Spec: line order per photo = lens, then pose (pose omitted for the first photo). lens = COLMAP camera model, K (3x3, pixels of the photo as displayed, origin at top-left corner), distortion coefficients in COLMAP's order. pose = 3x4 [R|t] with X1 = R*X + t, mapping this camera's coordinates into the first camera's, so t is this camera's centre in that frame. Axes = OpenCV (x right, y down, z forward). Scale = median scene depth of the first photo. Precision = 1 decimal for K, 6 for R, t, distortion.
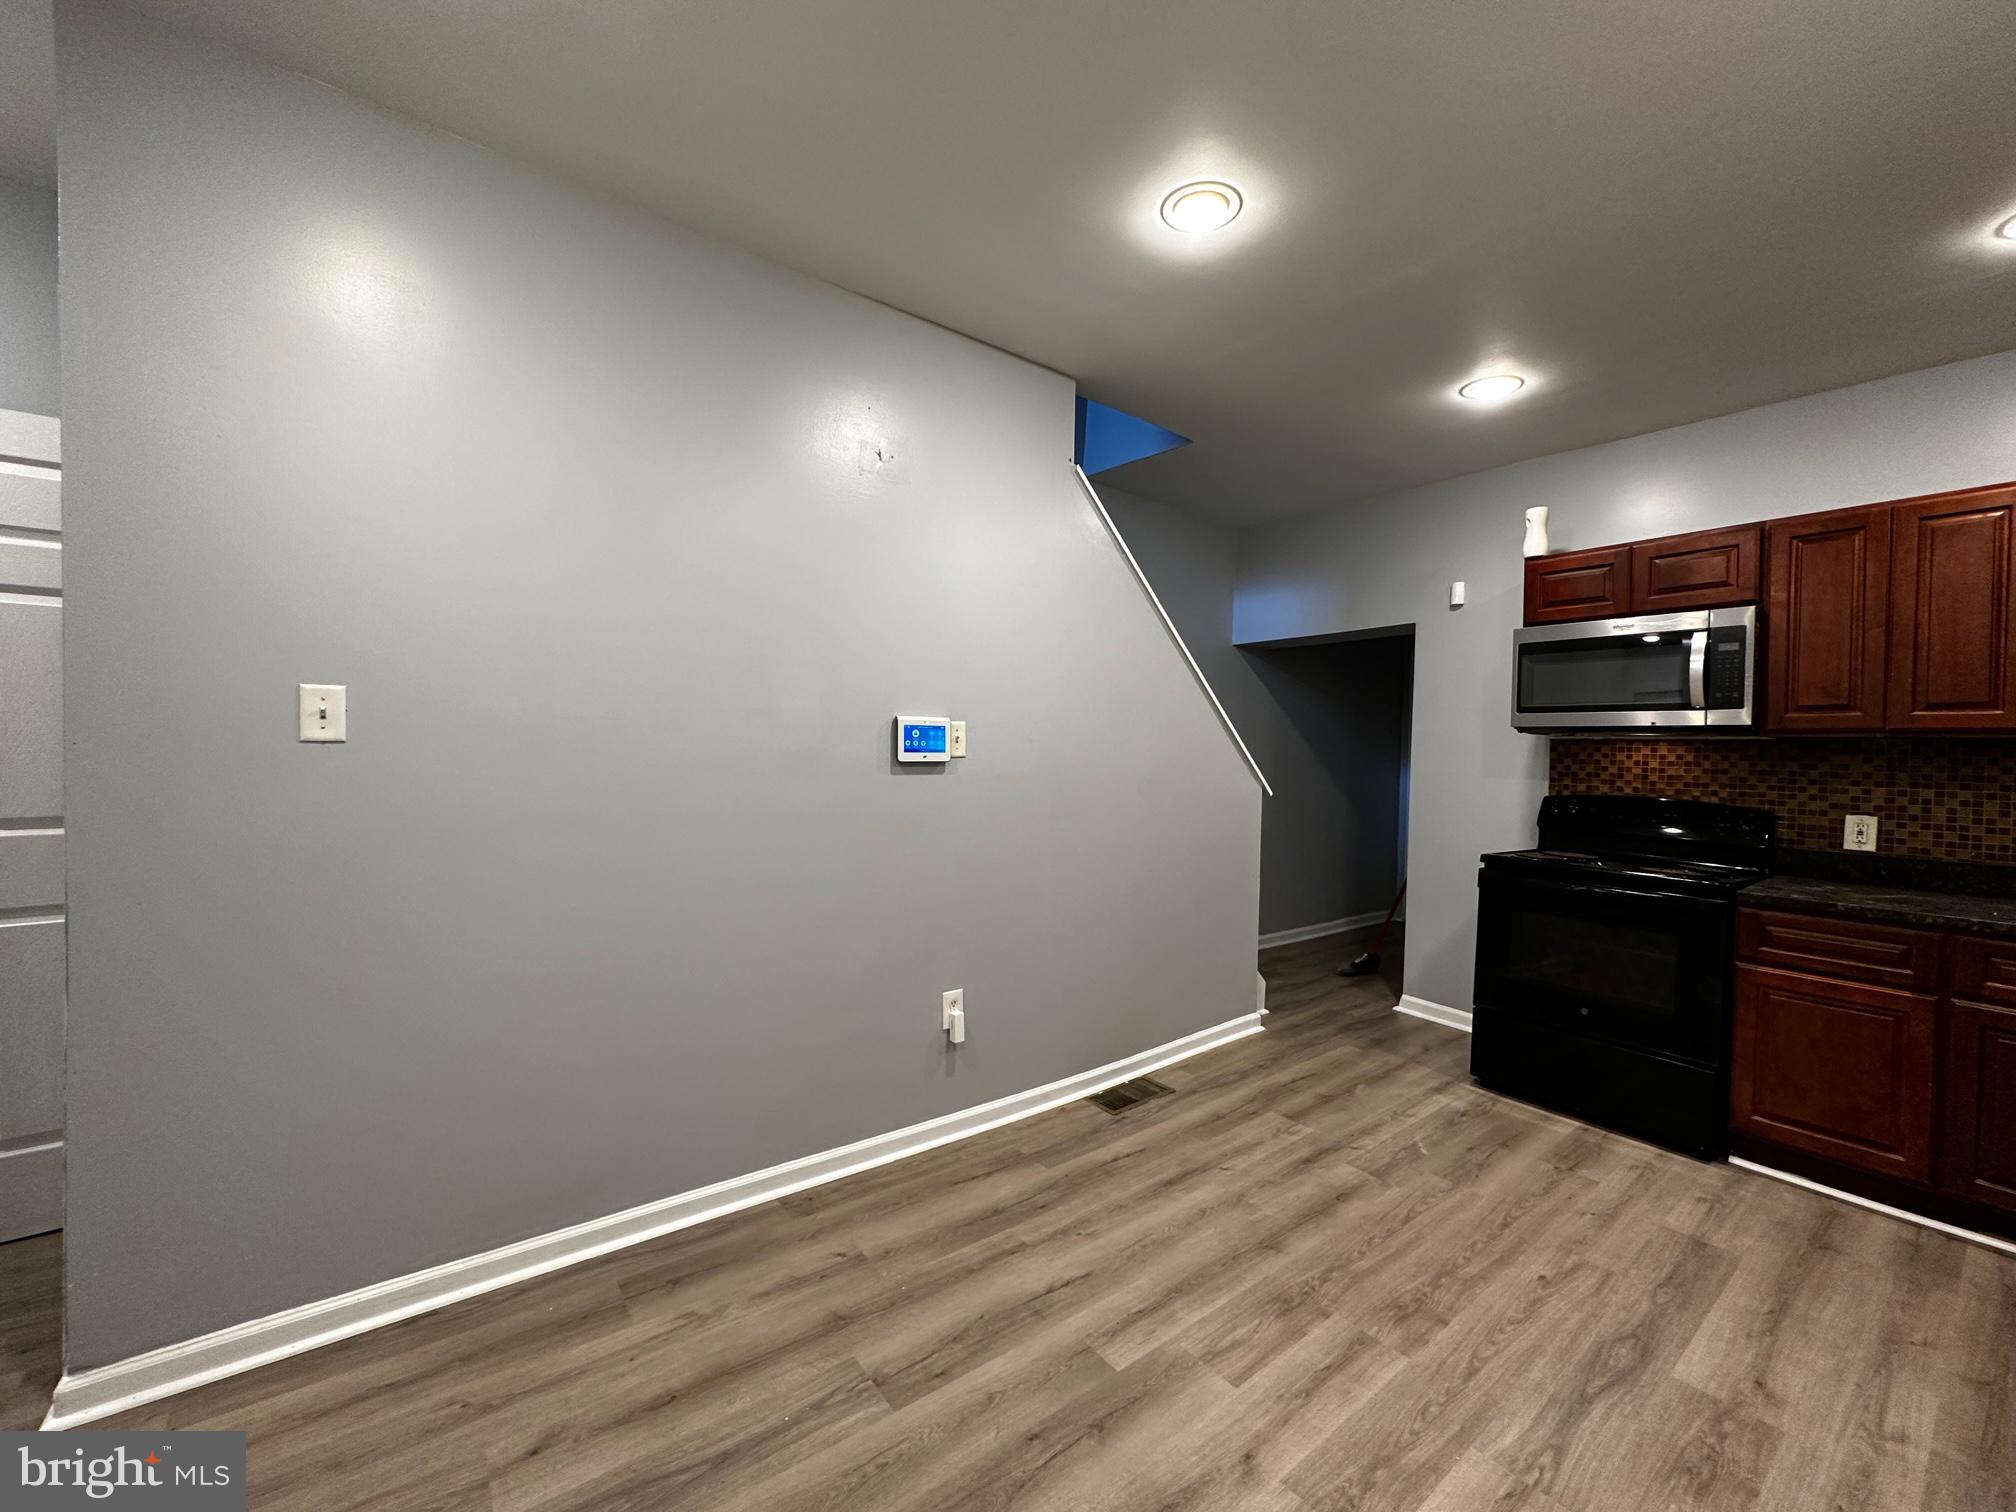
lens RADIAL K [[811.1, 0, 1003.7], [0, 811.1, 751.9], [0, 0, 1]] dist [-0.002791, 0.000626]
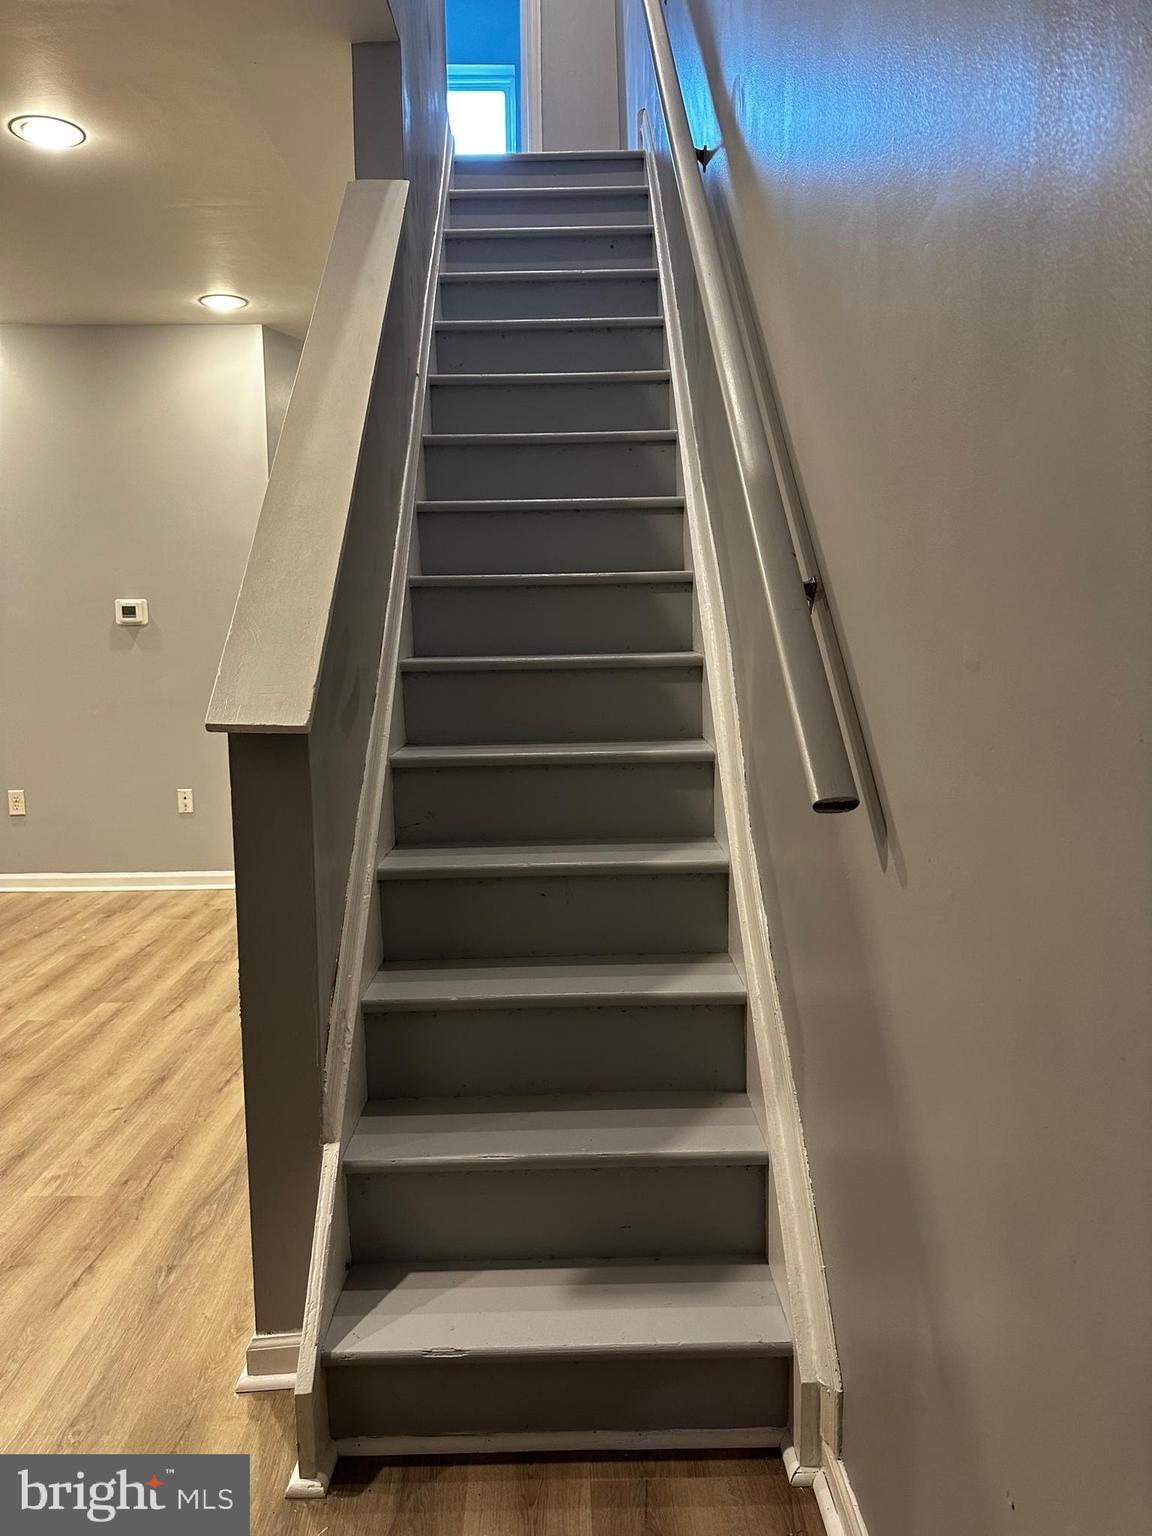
lens RADIAL K [[1095.0, 0, 571.7], [0, 1095.0, 770.3], [0, 0, 1]] dist [0.039802, -0.043495]
pose [[-0.591395, 0.092137, -0.801101, 0.987699], [-0.018584, 0.991630, 0.127769, 0.006840], [0.806168, 0.090450, -0.584733, 2.267604]]
